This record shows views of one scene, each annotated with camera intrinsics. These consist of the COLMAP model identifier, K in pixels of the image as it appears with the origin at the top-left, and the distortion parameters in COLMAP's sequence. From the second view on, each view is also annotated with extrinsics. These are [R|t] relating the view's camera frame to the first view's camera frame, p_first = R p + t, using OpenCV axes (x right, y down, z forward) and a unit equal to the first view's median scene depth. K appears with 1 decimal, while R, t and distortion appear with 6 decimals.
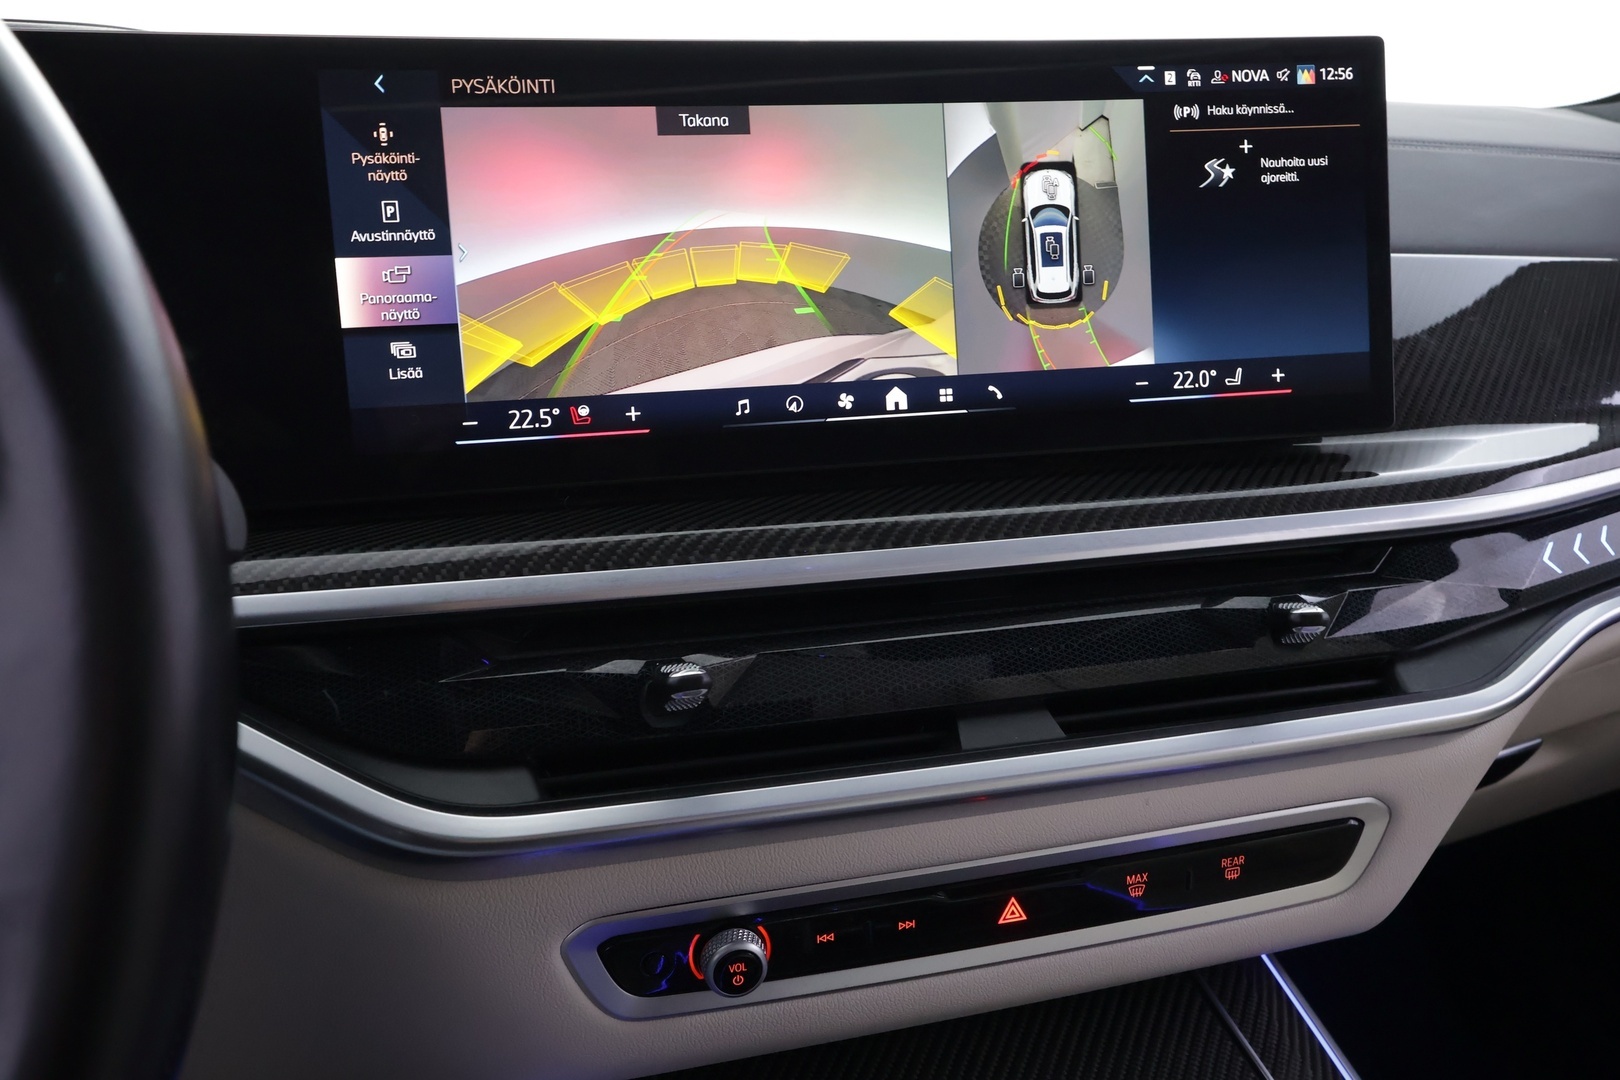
lens RADIAL K [[1277.7, 0, 810.0], [0, 1277.7, 540.0], [0, 0, 1]] dist [0.001261, -0.005685]
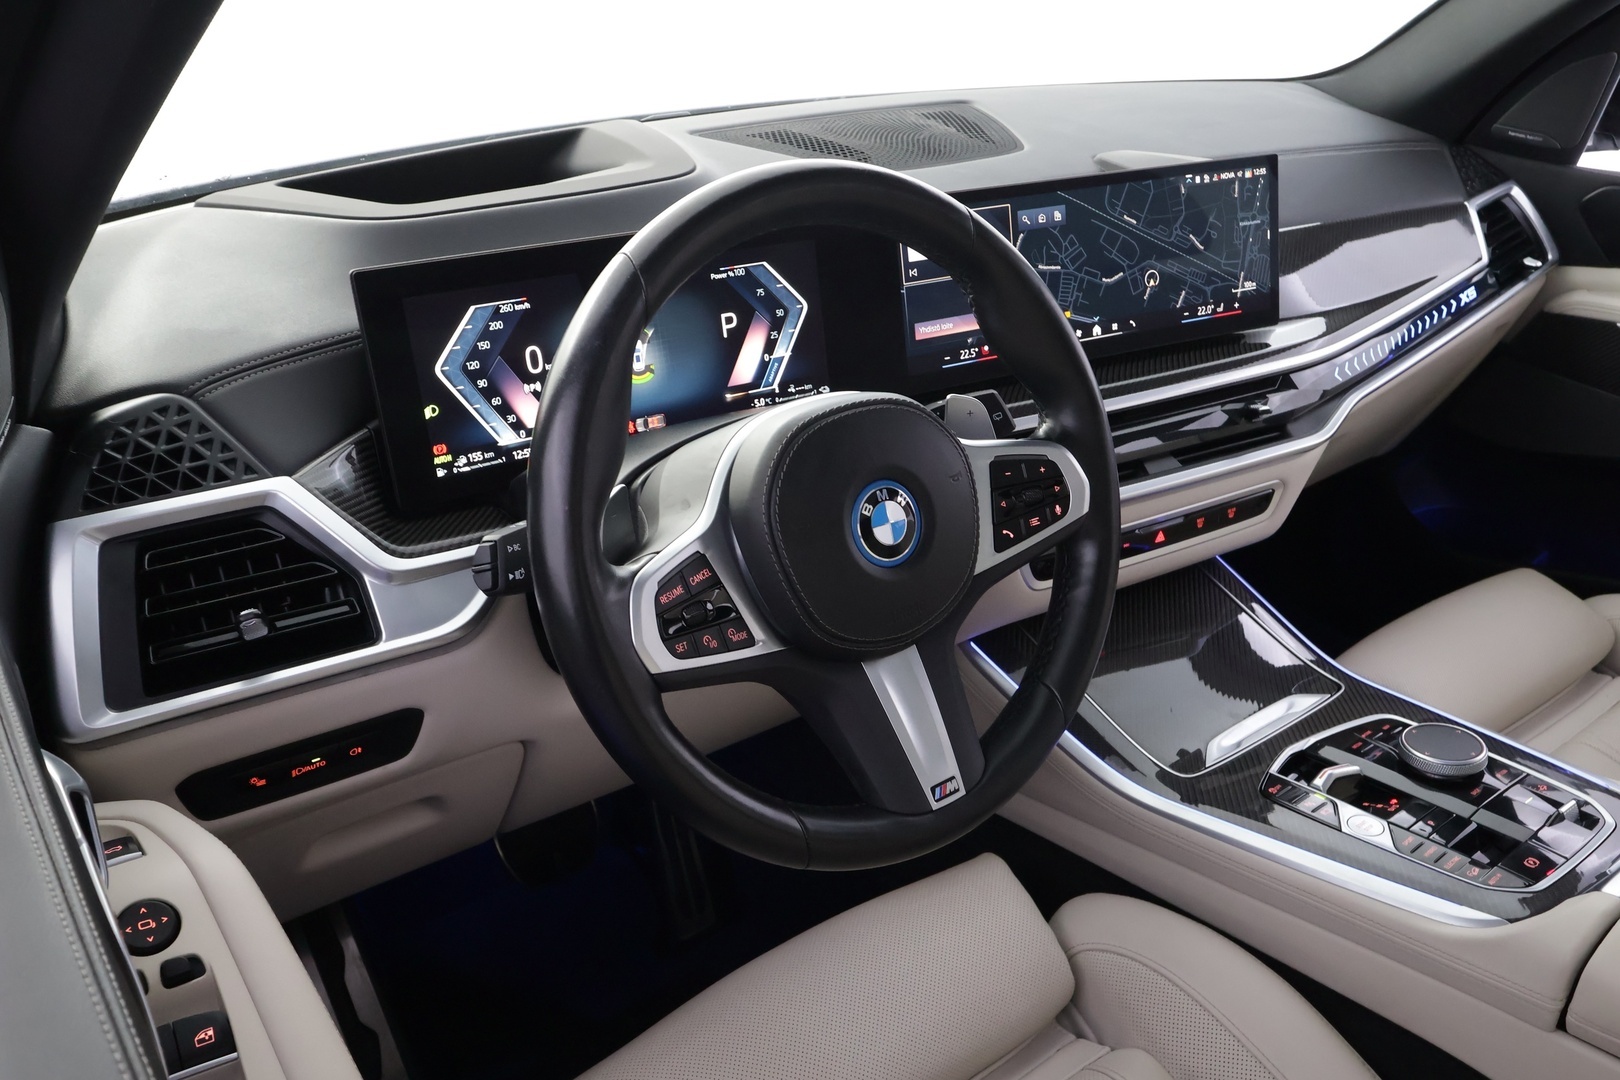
lens RADIAL K [[1277.7, 0, 810.0], [0, 1277.7, 540.0], [0, 0, 1]] dist [0.001261, -0.005685]
pose [[0.968194, -0.107097, 0.226119, -0.999334], [0.066973, 0.981712, 0.178204, -0.183957], [-0.241069, -0.157392, 0.957660, -1.155186]]
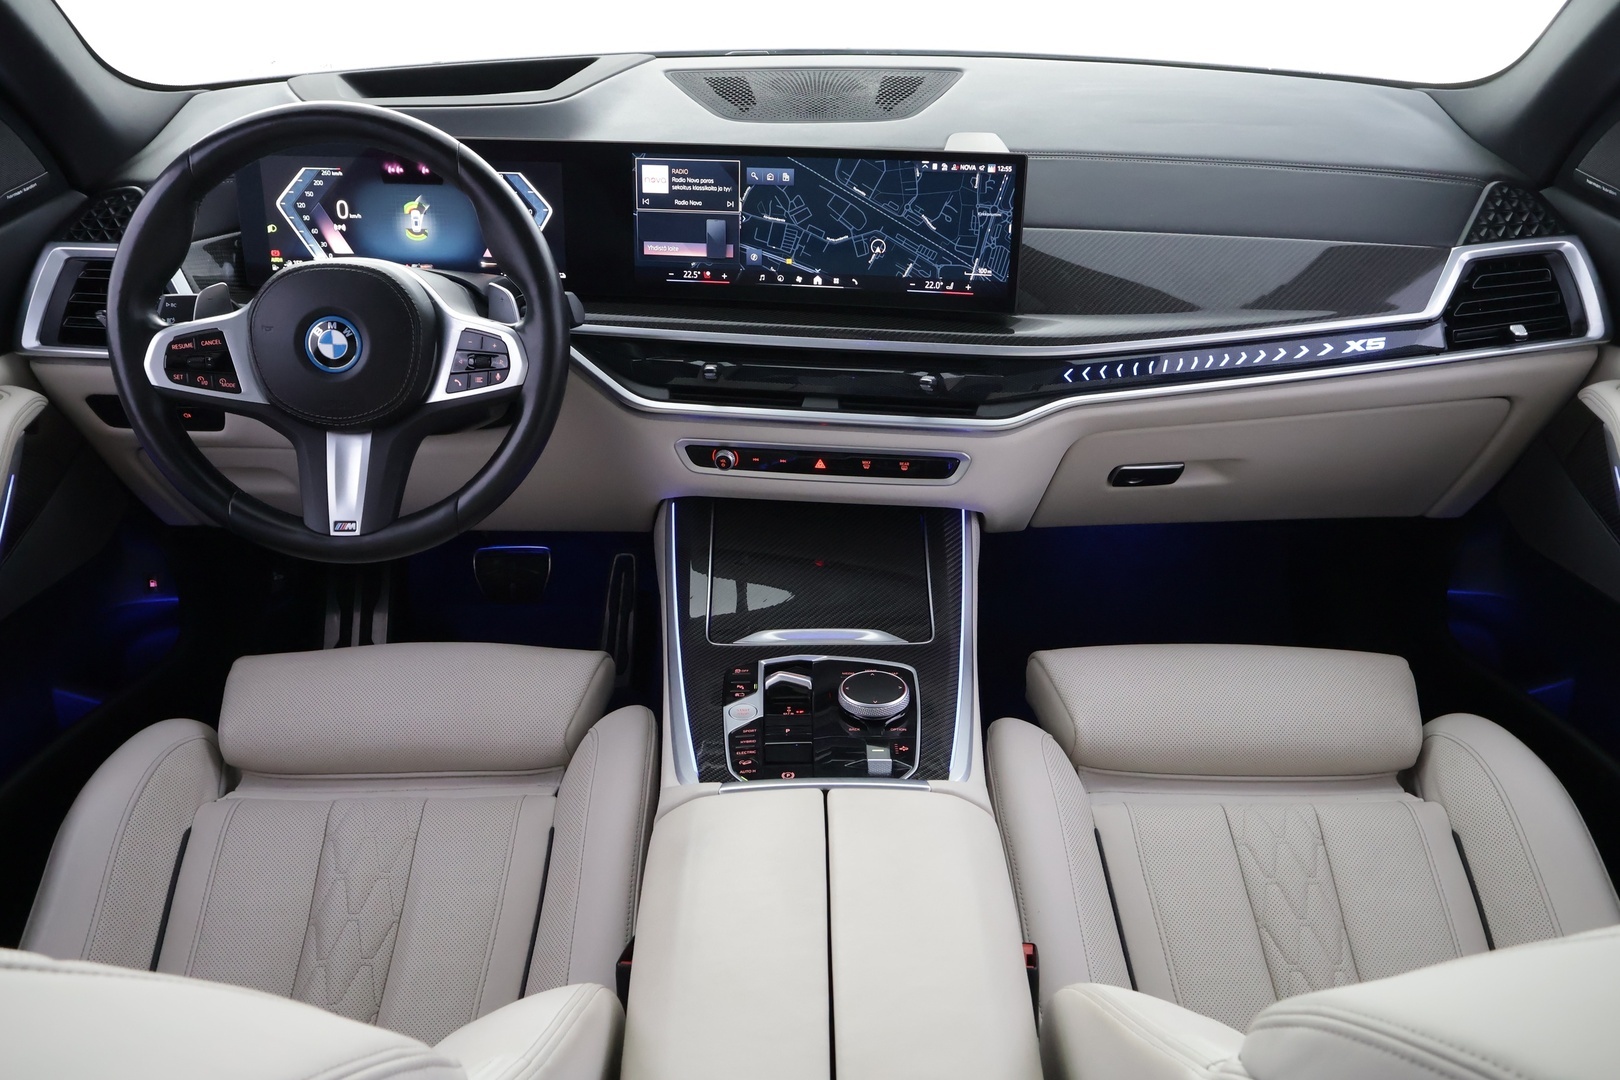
lens RADIAL K [[1277.7, 0, 810.0], [0, 1277.7, 540.0], [0, 0, 1]] dist [0.001261, -0.005685]
pose [[0.927404, 0.195813, -0.318715, 1.030833], [-0.111249, 0.957869, 0.264786, -0.299257], [0.357136, -0.210107, 0.910115, -1.611805]]
